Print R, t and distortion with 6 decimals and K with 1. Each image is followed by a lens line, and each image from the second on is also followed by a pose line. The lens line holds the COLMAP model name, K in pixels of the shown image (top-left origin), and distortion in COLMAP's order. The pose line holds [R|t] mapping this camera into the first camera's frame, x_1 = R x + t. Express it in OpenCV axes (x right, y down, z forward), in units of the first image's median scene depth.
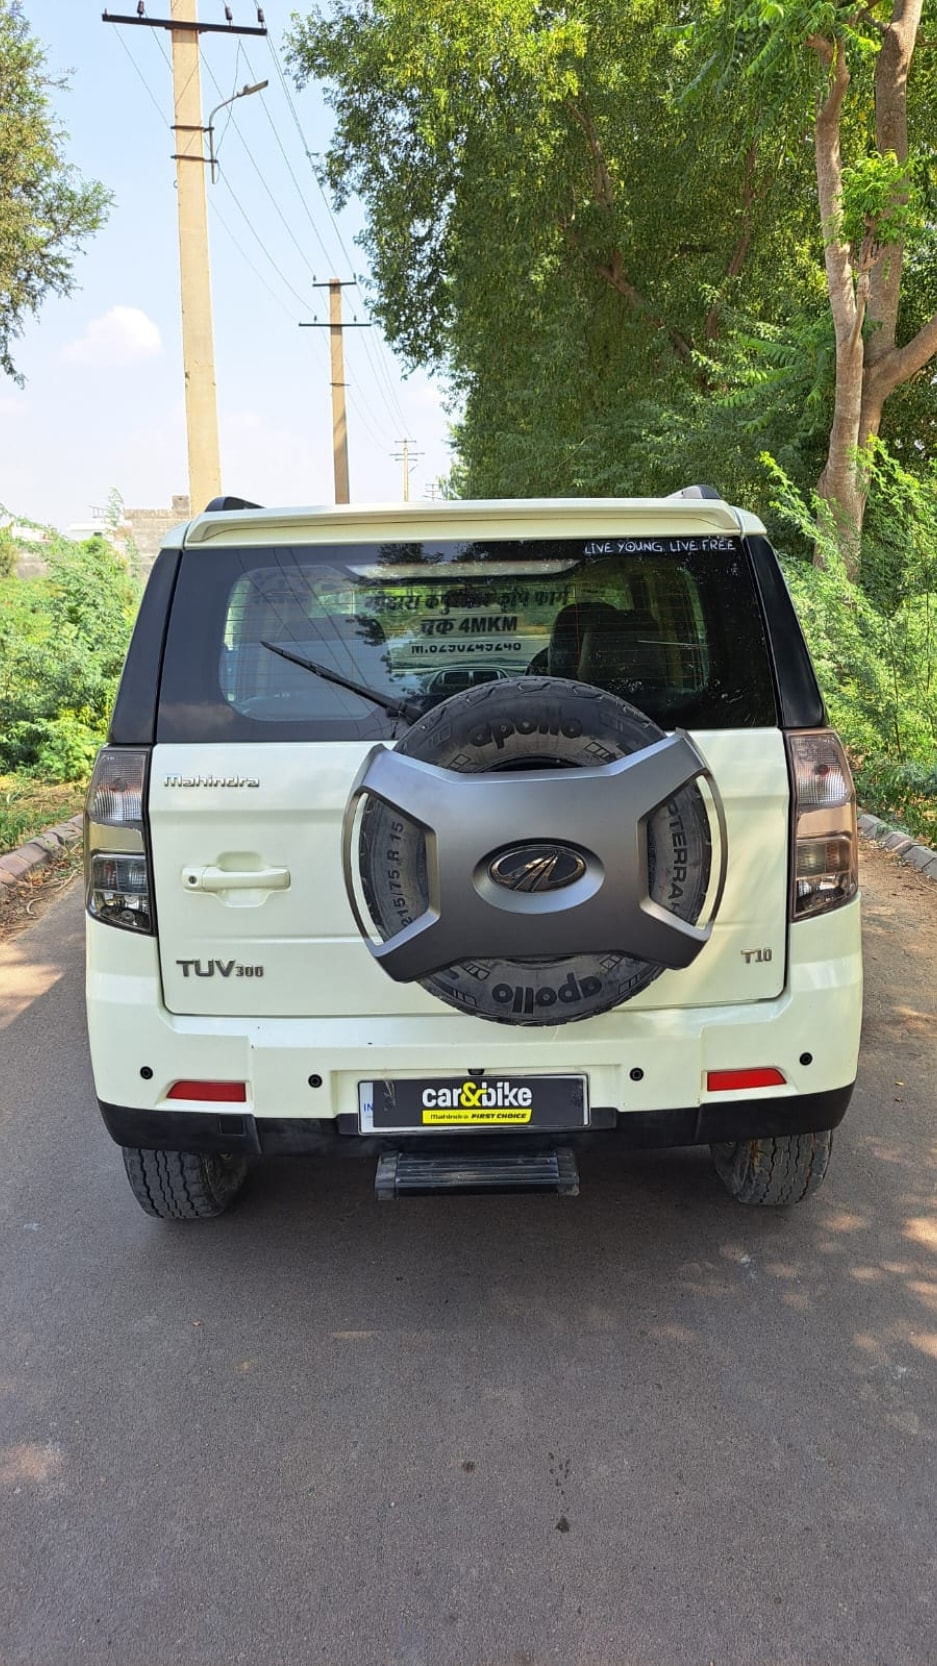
lens RADIAL K [[1267.0, 0, 471.1], [0, 1267.0, 839.0], [0, 0, 1]] dist [0.056918, -0.034732]
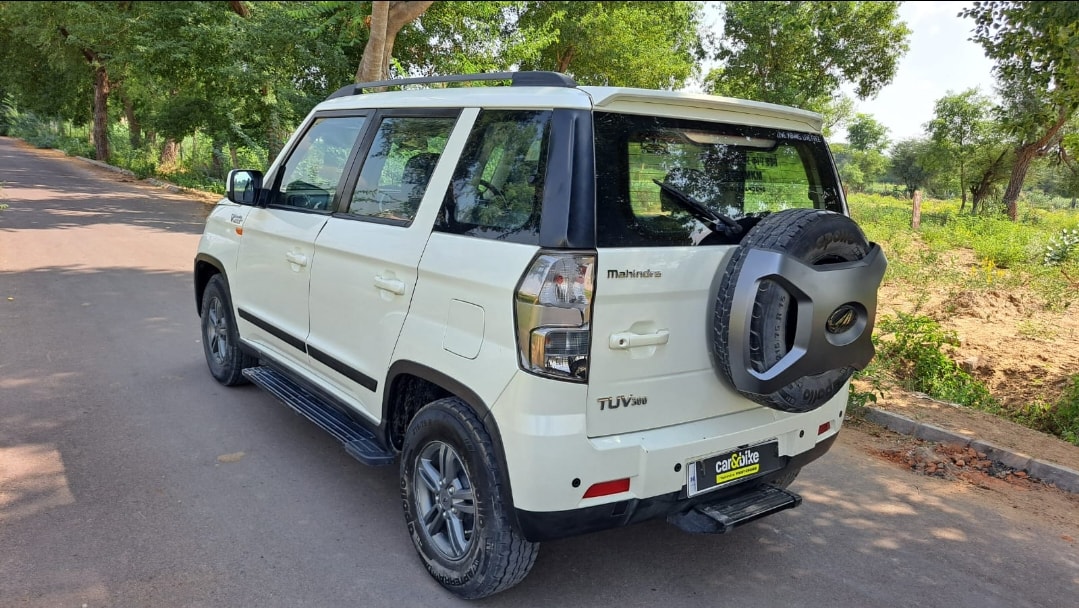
lens RADIAL K [[820.6, 0, 546.7], [0, 820.6, 310.6], [0, 0, 1]] dist [0.056918, -0.034732]
pose [[0.777404, -0.047201, 0.627228, -0.851005], [0.043789, 0.998822, 0.020893, -0.026221], [-0.627476, 0.011223, 0.778555, 0.319608]]
